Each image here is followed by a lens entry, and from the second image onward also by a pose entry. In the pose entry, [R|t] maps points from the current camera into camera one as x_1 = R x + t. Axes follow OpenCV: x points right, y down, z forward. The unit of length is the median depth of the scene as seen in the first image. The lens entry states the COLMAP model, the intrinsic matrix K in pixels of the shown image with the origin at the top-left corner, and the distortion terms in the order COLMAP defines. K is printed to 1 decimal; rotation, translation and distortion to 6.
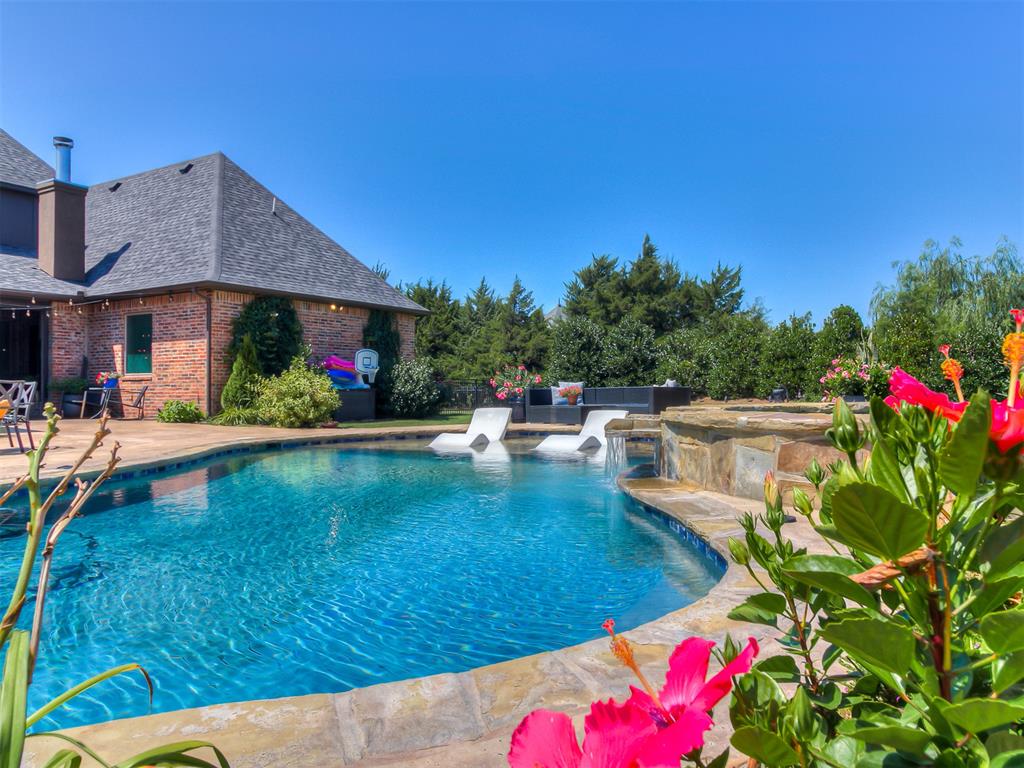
lens RADIAL K [[677.7, 0, 578.2], [0, 677.7, 386.7], [0, 0, 1]] dist [-0.000161, -0.000709]
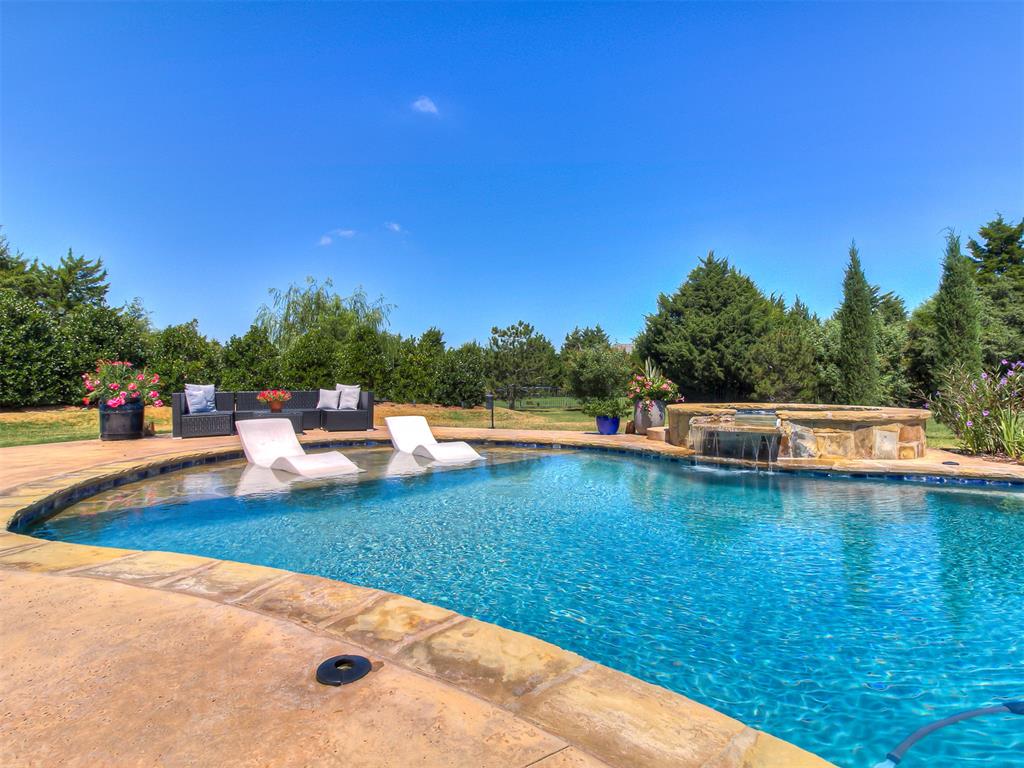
lens RADIAL K [[526.6, 0, 512.0], [0, 526.6, 384.0], [0, 0, 1]] dist [-0.006309, 0.027813]
pose [[0.413835, 0.016662, 0.910199, -0.354885], [-0.009743, 0.999856, -0.013873, -0.001549], [-0.910300, -0.003127, 0.413938, 0.323634]]
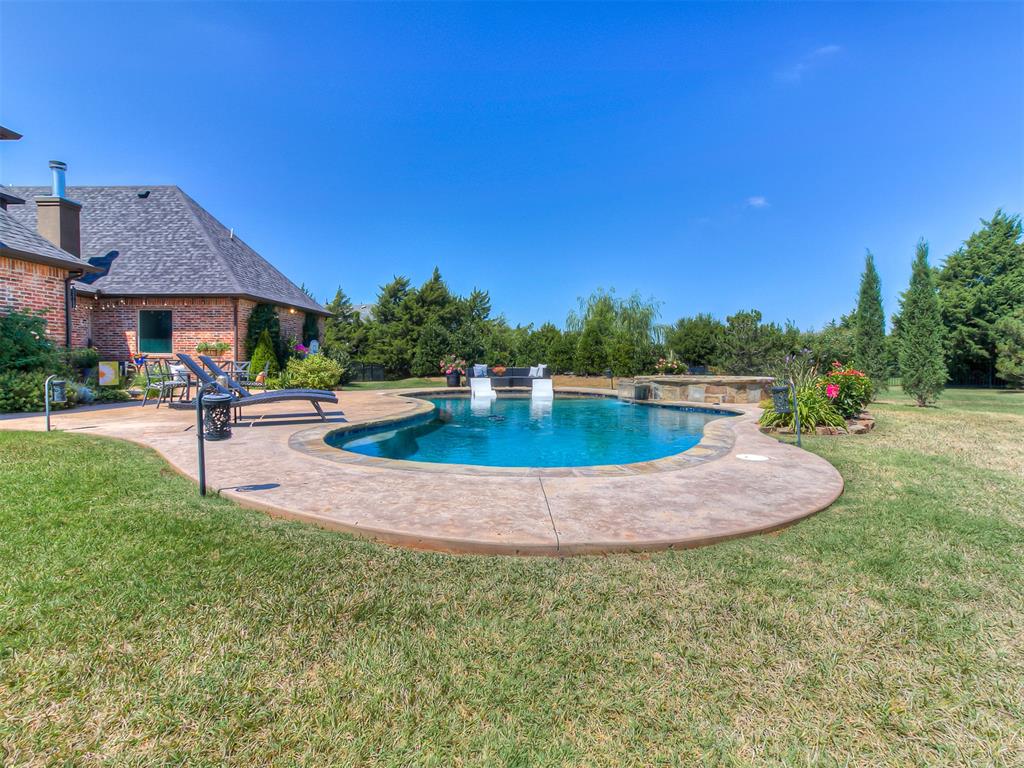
lens RADIAL K [[526.6, 0, 512.0], [0, 526.6, 384.0], [0, 0, 1]] dist [-0.006309, 0.027813]
pose [[0.902473, -0.002580, 0.430740, -0.448539], [-0.012905, 0.999371, 0.033024, -0.001976], [-0.430554, -0.035362, 0.901872, -0.269867]]
